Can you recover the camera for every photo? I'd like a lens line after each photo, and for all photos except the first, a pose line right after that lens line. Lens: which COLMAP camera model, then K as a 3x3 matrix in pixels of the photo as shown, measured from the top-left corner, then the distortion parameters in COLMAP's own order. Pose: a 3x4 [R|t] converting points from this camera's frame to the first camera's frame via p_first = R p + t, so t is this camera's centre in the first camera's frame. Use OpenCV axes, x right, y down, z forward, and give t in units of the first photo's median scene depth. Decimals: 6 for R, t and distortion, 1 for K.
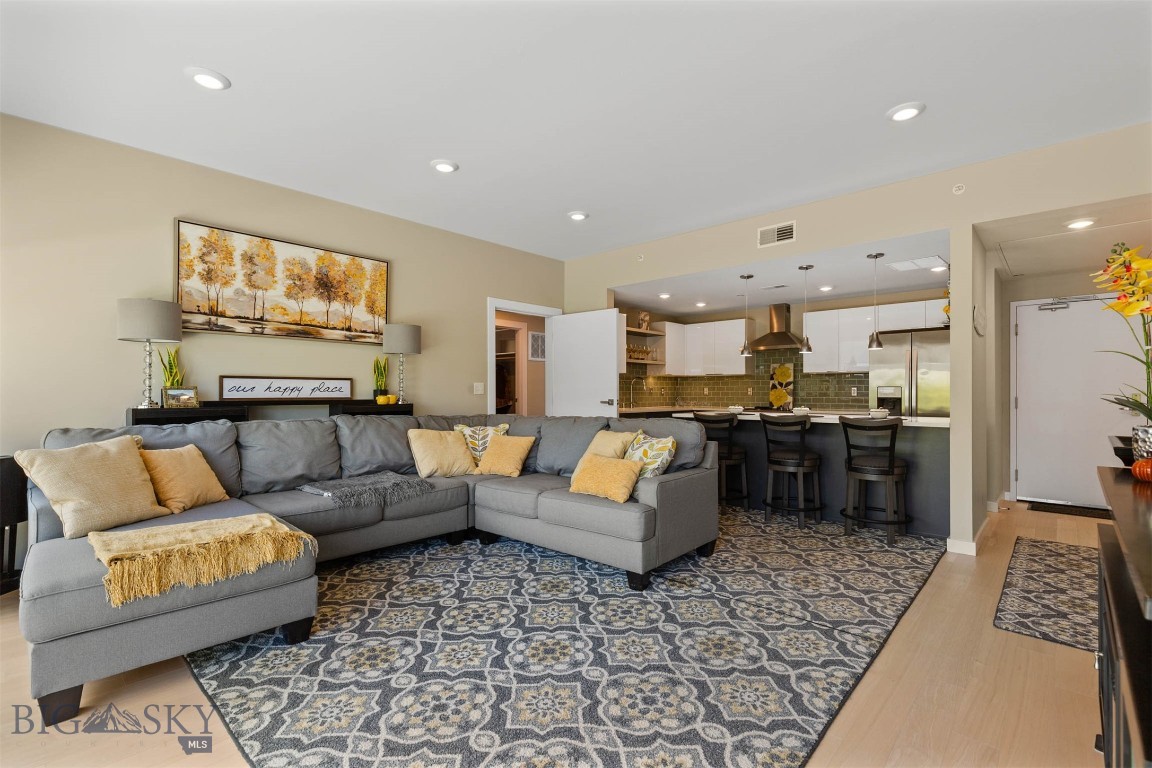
lens RADIAL K [[517.7, 0, 573.0], [0, 517.7, 393.1], [0, 0, 1]] dist [0.008934, -0.002842]
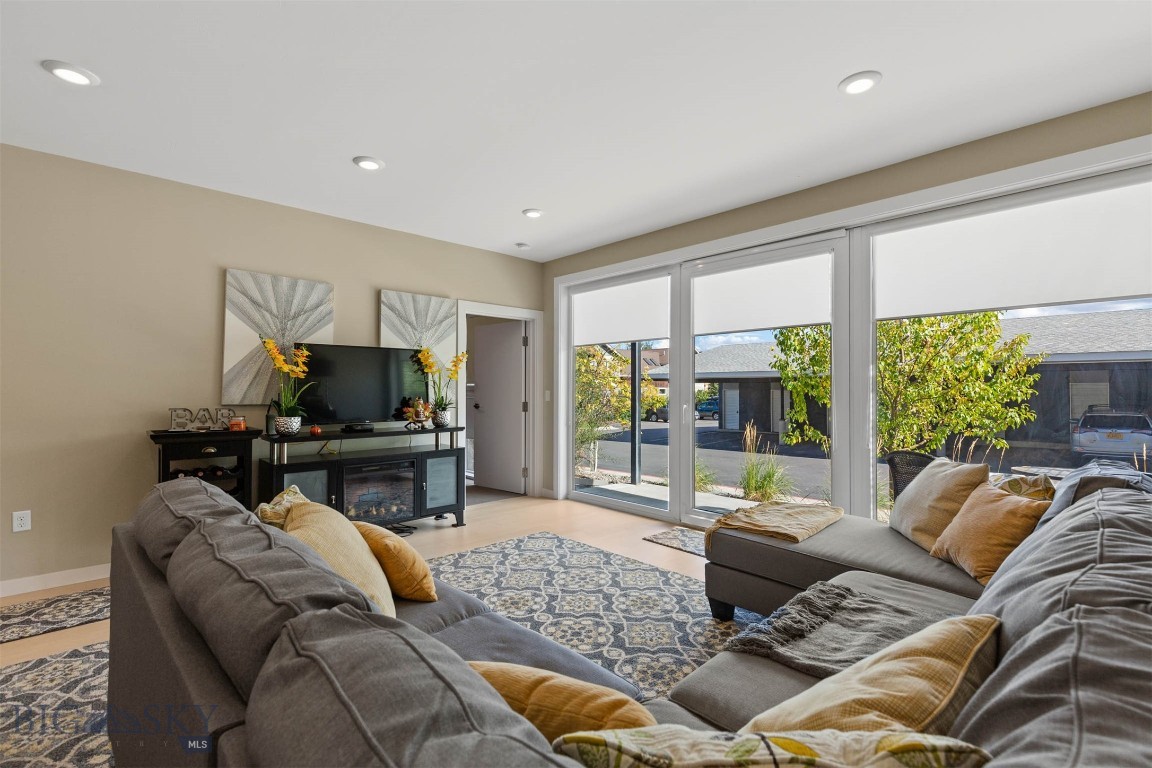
lens RADIAL K [[517.7, 0, 578.5], [0, 517.7, 383.4], [0, 0, 1]] dist [0.008934, -0.002842]
pose [[-0.998346, -0.000844, 0.057481, -0.173214], [-0.001210, 0.999979, -0.006337, -0.034253], [-0.057475, -0.006396, -0.998326, 1.416109]]
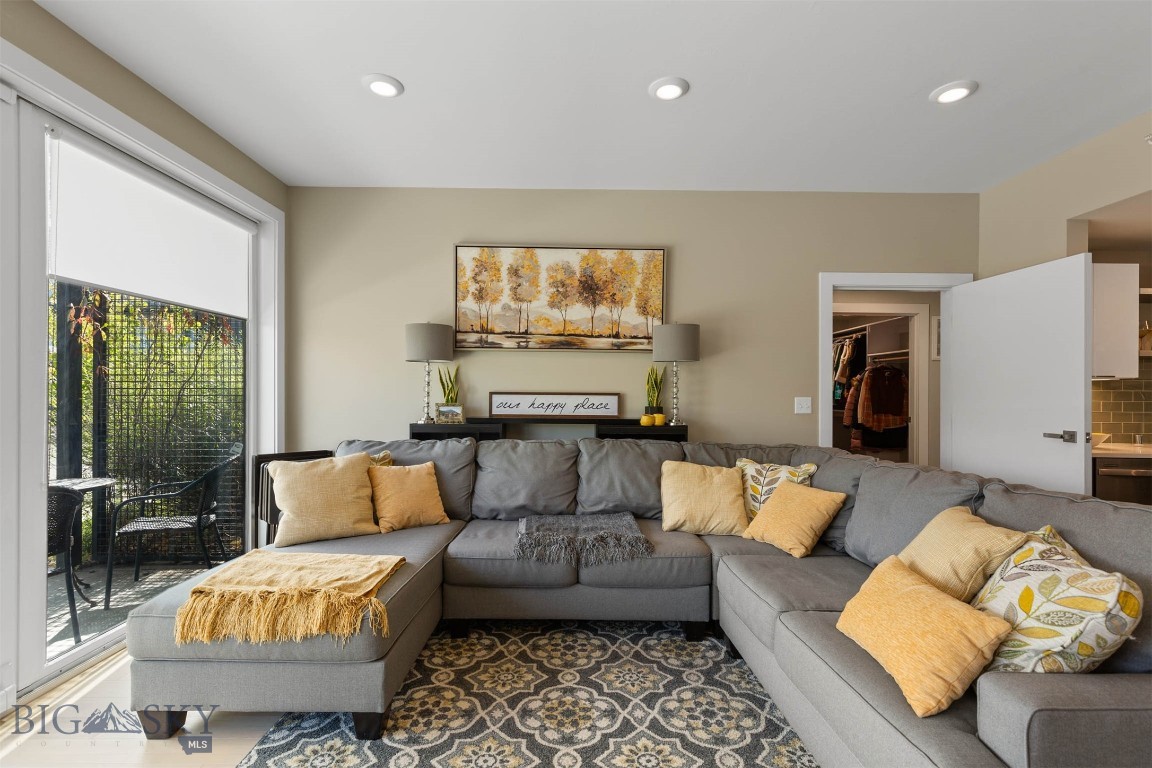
lens RADIAL K [[517.7, 0, 575.6], [0, 517.7, 393.6], [0, 0, 1]] dist [0.008934, -0.002842]
pose [[0.690581, 0.003583, -0.723247, 0.165672], [-0.008276, 0.999961, -0.002949, -0.029411], [0.723208, 0.008022, 0.690584, 0.429678]]
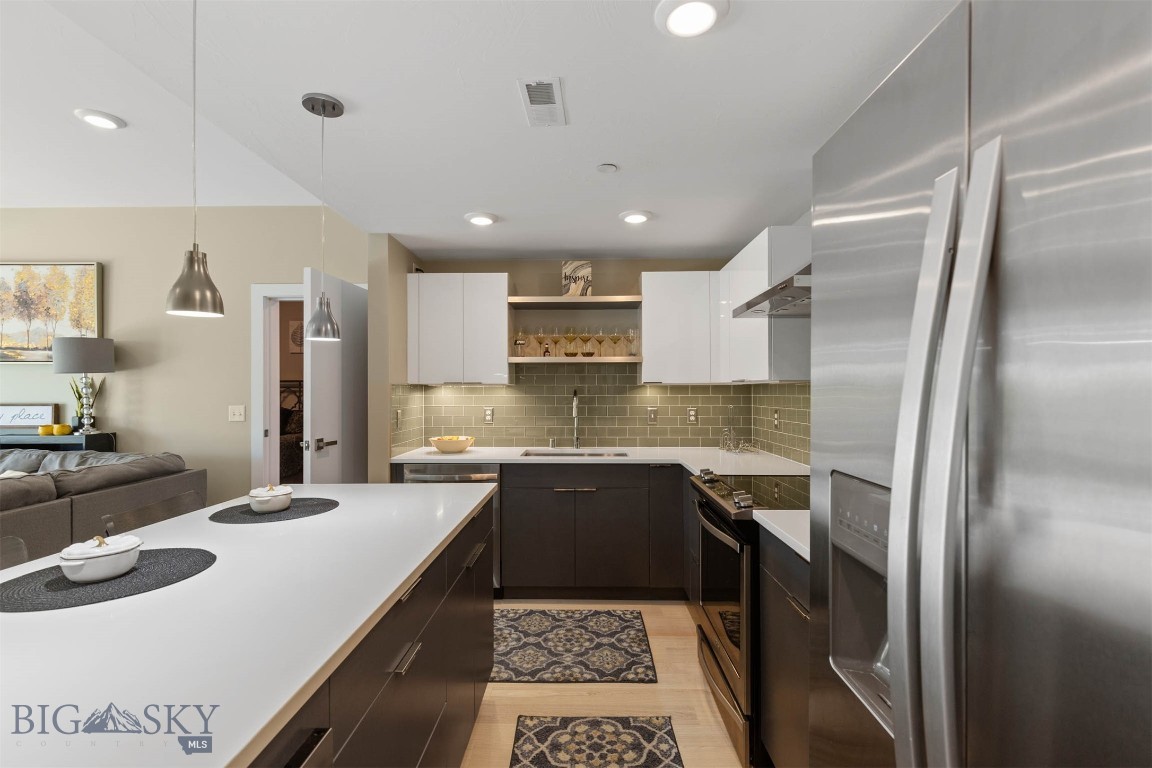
lens RADIAL K [[517.7, 0, 575.8], [0, 517.7, 388.2], [0, 0, 1]] dist [0.008934, -0.002842]
pose [[0.670713, -0.006319, -0.741690, 0.983165], [0.002603, 0.999978, -0.006165, -0.056097], [0.741713, 0.002204, 0.670714, 1.267810]]
